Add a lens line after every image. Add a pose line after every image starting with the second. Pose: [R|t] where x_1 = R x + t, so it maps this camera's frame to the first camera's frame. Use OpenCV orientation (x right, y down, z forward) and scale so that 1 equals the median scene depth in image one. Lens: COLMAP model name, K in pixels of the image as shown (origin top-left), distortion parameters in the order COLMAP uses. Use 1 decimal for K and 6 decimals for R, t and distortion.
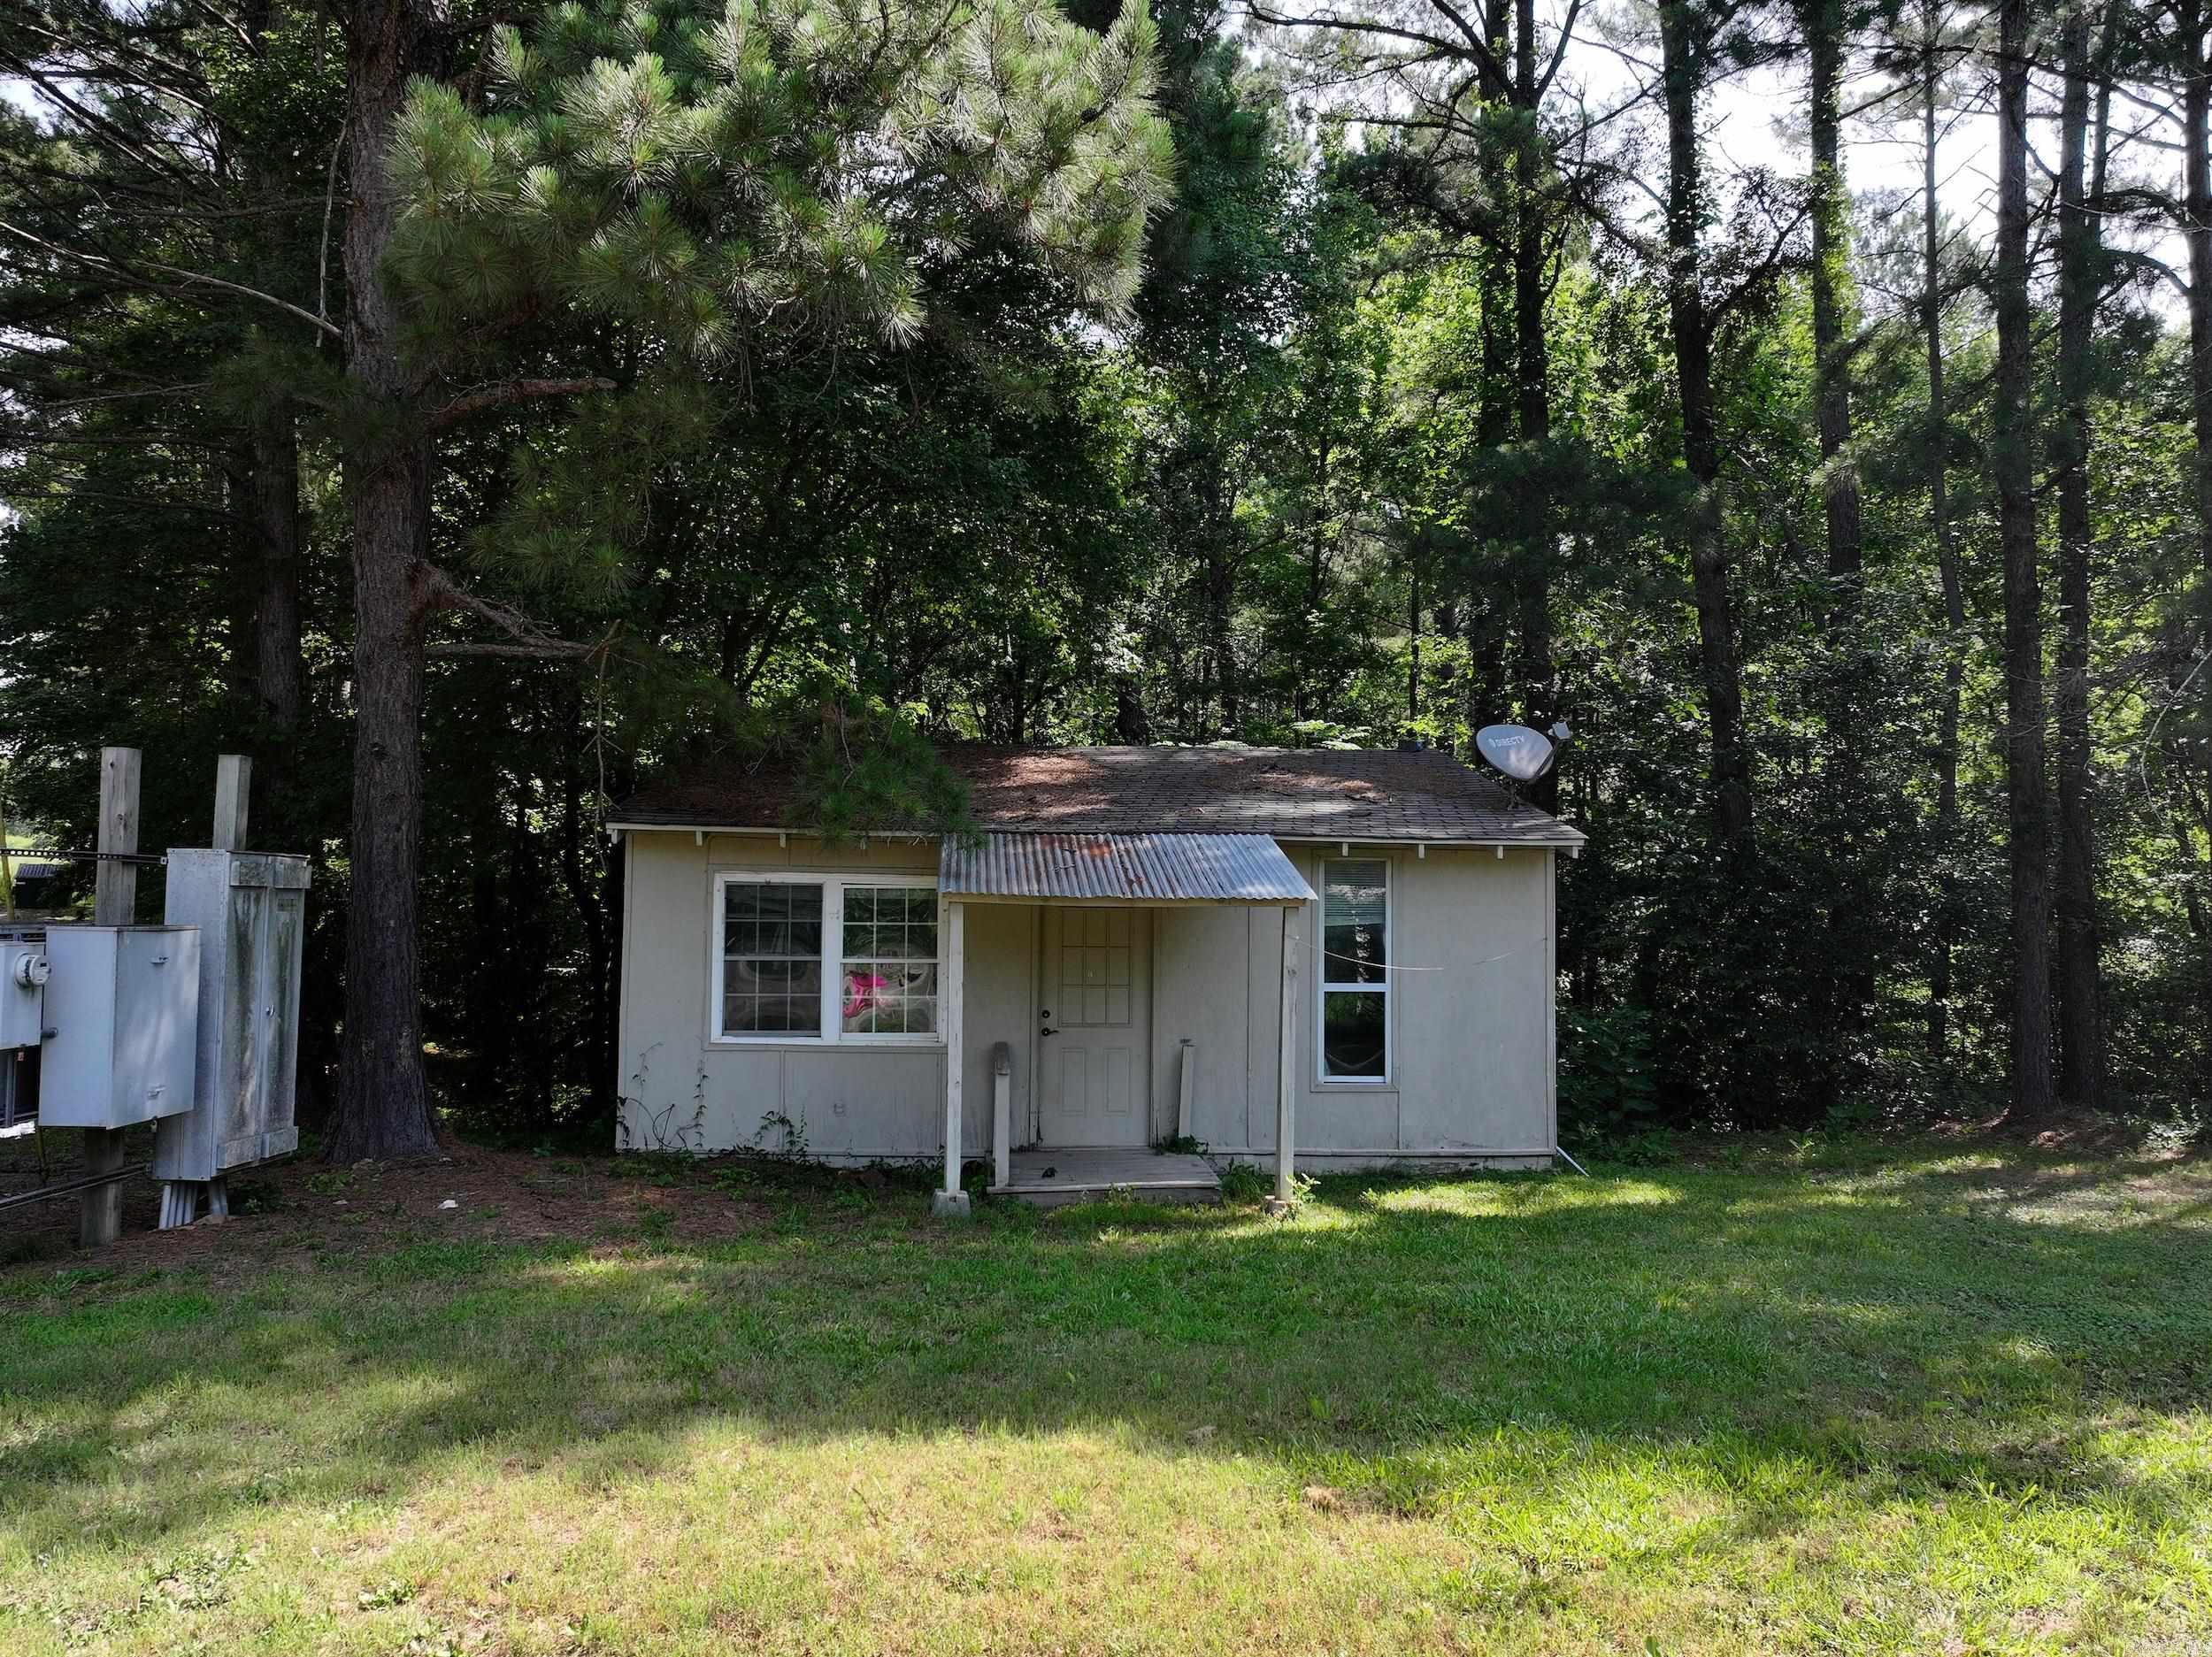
lens RADIAL K [[1737.6, 0, 1102.5], [0, 1737.6, 832.5], [0, 0, 1]] dist [0.001307, 0.012832]
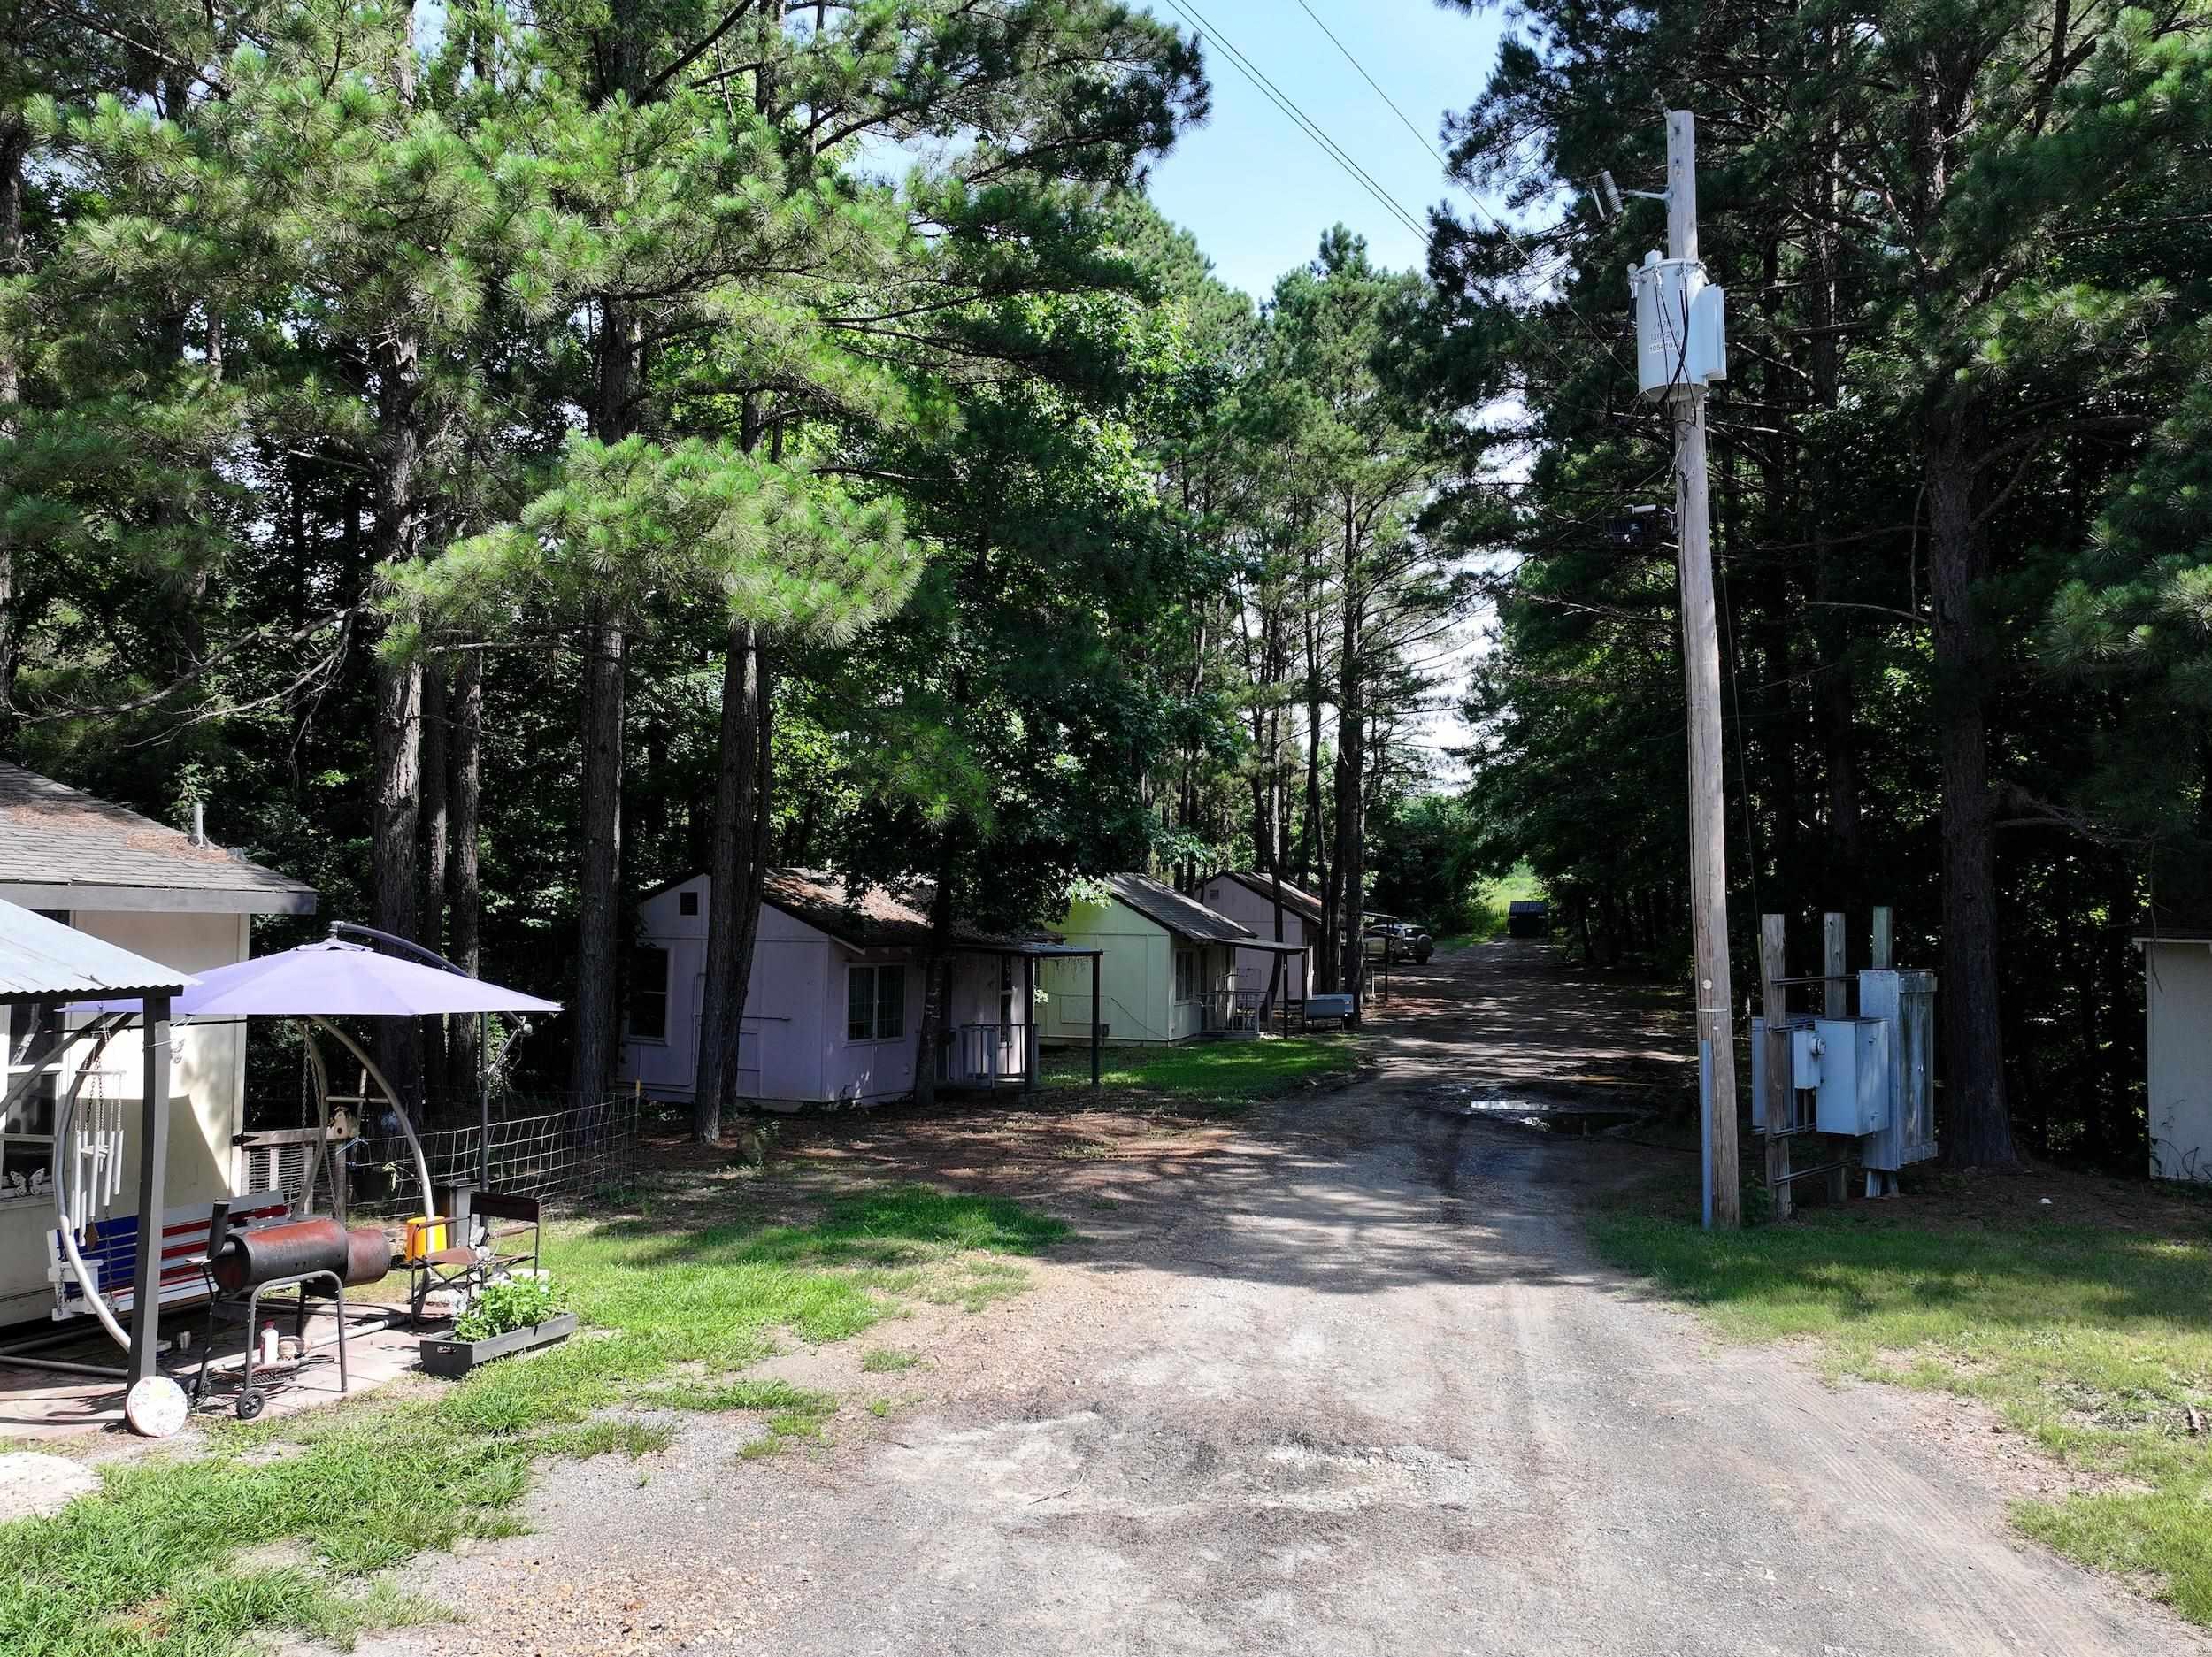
lens RADIAL K [[1737.6, 0, 1109.5], [0, 1737.6, 843.0], [0, 0, 1]] dist [0.001307, 0.012832]
pose [[0.737376, -0.037199, -0.674458, 0.064260], [0.035562, 0.999236, -0.016232, -0.110417], [0.674546, -0.012016, 0.738135, -0.713739]]
